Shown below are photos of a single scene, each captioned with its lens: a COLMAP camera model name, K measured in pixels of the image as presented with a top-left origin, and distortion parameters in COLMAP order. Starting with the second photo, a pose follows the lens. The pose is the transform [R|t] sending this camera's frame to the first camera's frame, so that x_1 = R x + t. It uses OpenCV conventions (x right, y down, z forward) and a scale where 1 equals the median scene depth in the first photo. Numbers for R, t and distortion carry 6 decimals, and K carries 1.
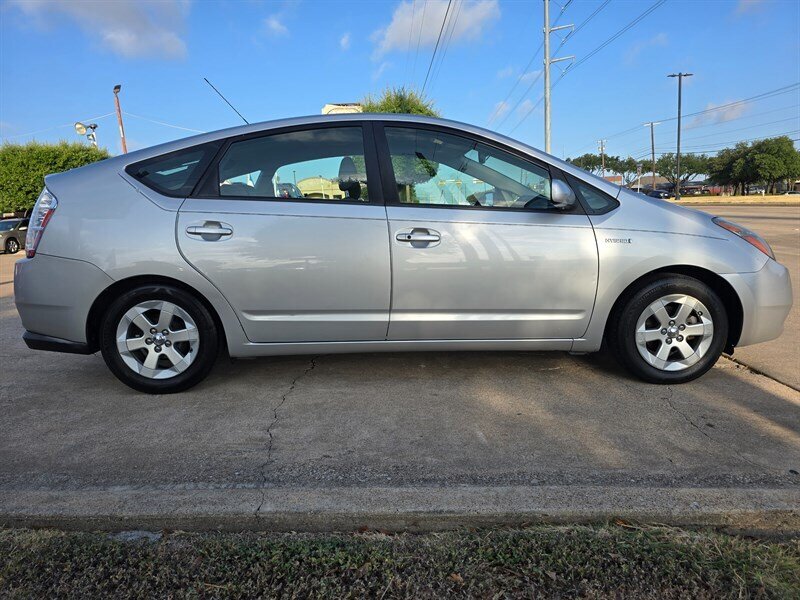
lens RADIAL K [[537.3, 0, 400.0], [0, 537.3, 300.0], [0, 0, 1]] dist [0.044407, -0.028547]
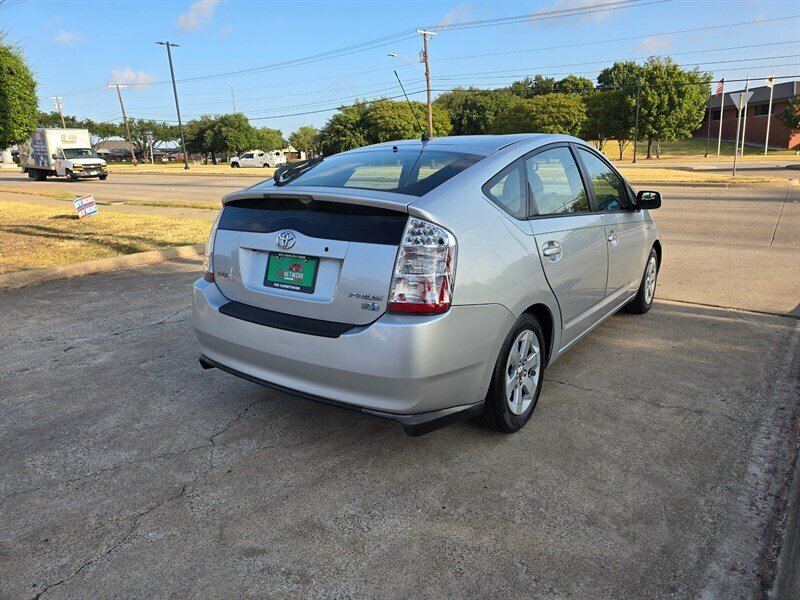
lens RADIAL K [[537.3, 0, 400.0], [0, 537.3, 300.0], [0, 0, 1]] dist [0.044407, -0.028547]
pose [[0.606175, -0.181758, 0.774285, -0.055488], [0.133220, 0.982986, 0.126454, -0.008531], [-0.784095, 0.026497, 0.620075, 0.025216]]
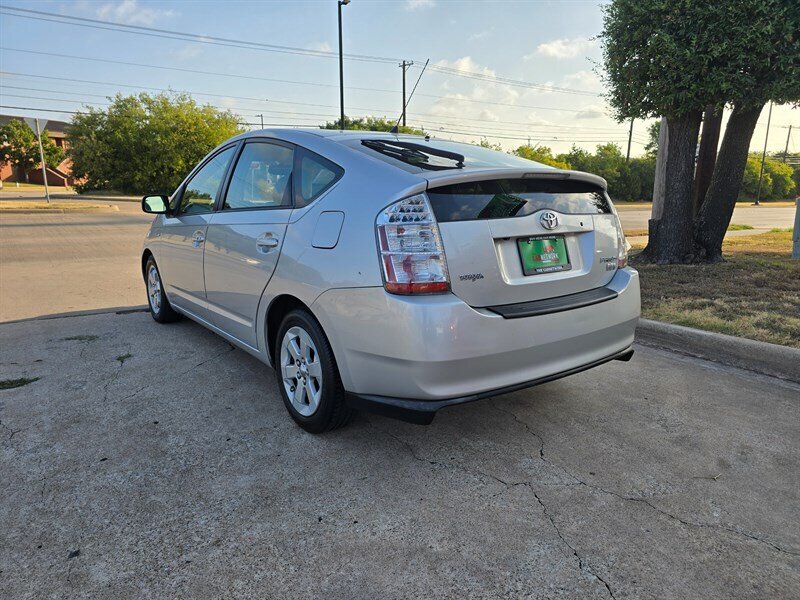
lens RADIAL K [[540.7, 0, 403.0], [0, 540.7, 309.4], [0, 0, 1]] dist [0.062905, -0.063689]
pose [[-0.580002, -0.150843, 0.800527, -0.054825], [0.142872, 0.948638, 0.282266, -0.015017], [-0.801988, 0.278088, -0.528661, 0.083800]]
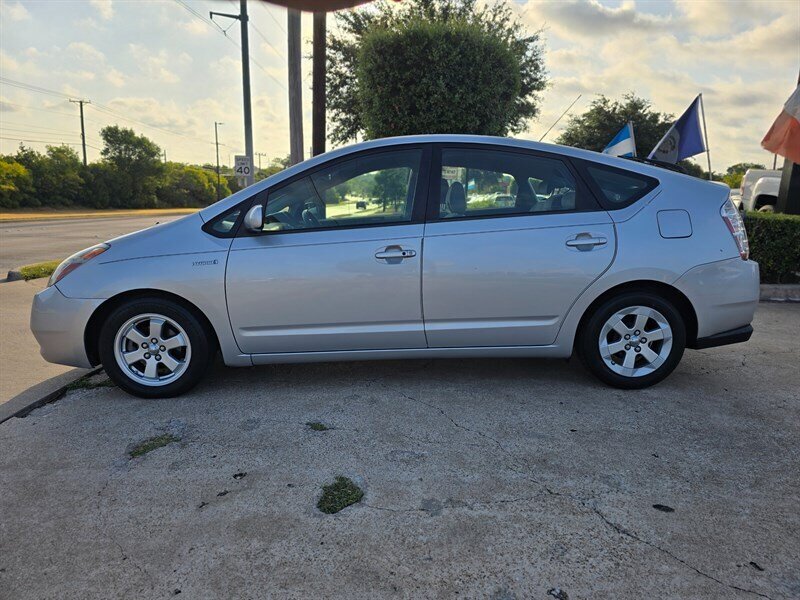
lens RADIAL K [[540.7, 0, 403.0], [0, 540.7, 309.4], [0, 0, 1]] dist [0.062905, -0.063689]
pose [[-0.999539, 0.028987, -0.009030, 0.000083], [0.023870, 0.934071, 0.356289, -0.021143], [0.018762, 0.355909, -0.934332, 0.113609]]
